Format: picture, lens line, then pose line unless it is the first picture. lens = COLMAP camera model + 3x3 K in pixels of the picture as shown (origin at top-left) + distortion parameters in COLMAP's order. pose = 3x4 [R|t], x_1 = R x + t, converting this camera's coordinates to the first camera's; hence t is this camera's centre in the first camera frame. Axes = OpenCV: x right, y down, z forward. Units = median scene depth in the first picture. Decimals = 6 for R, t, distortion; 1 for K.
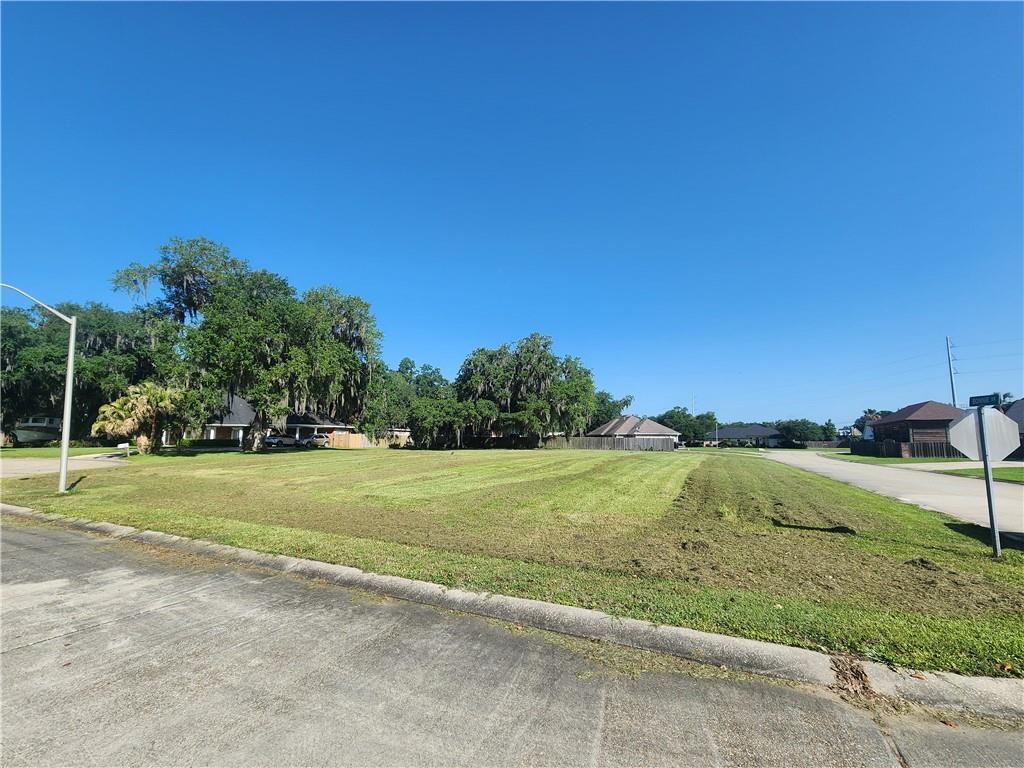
lens RADIAL K [[421.1, 0, 515.0], [0, 421.1, 383.5], [0, 0, 1]] dist [-0.003366, -0.000029]
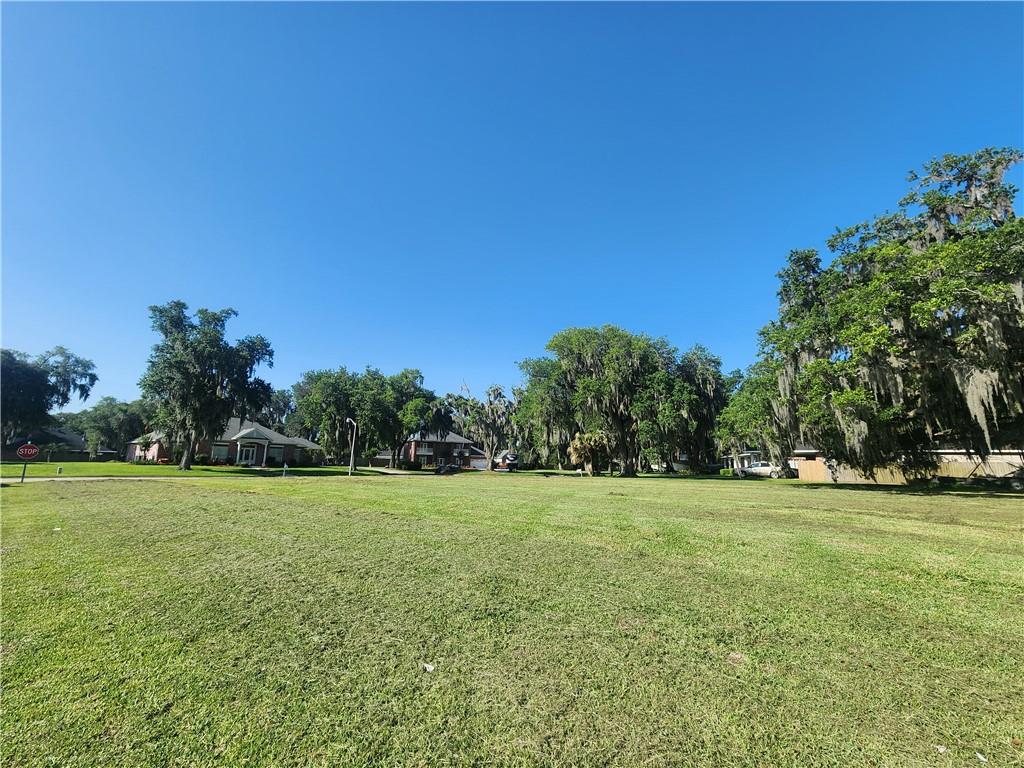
lens RADIAL K [[421.1, 0, 513.4], [0, 421.1, 384.1], [0, 0, 1]] dist [-0.003366, -0.000029]
pose [[-0.247704, -0.194574, -0.949096, 0.482934], [0.113649, 0.967026, -0.227911, 0.113518], [0.962147, -0.164319, -0.217423, 0.793368]]
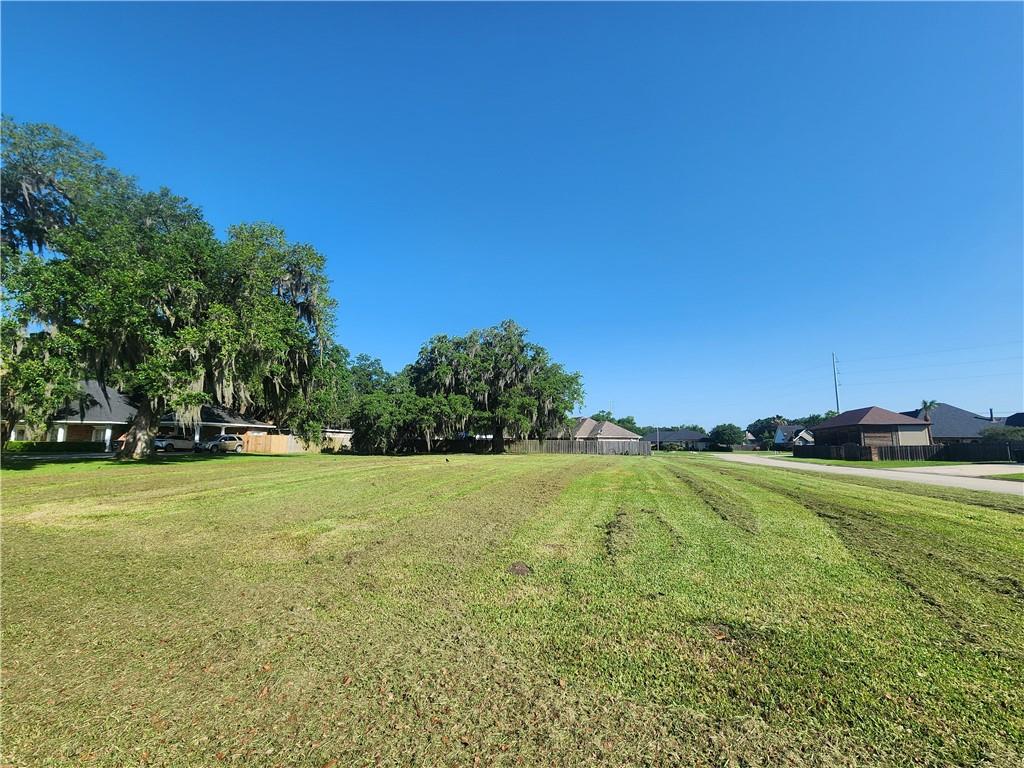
lens RADIAL K [[421.1, 0, 513.2], [0, 421.1, 384.5], [0, 0, 1]] dist [-0.003366, -0.000029]
pose [[0.979453, 0.028445, 0.199655, -0.126901], [-0.027319, 0.999592, -0.008390, 0.022843], [-0.199812, 0.002764, 0.979830, 0.166672]]
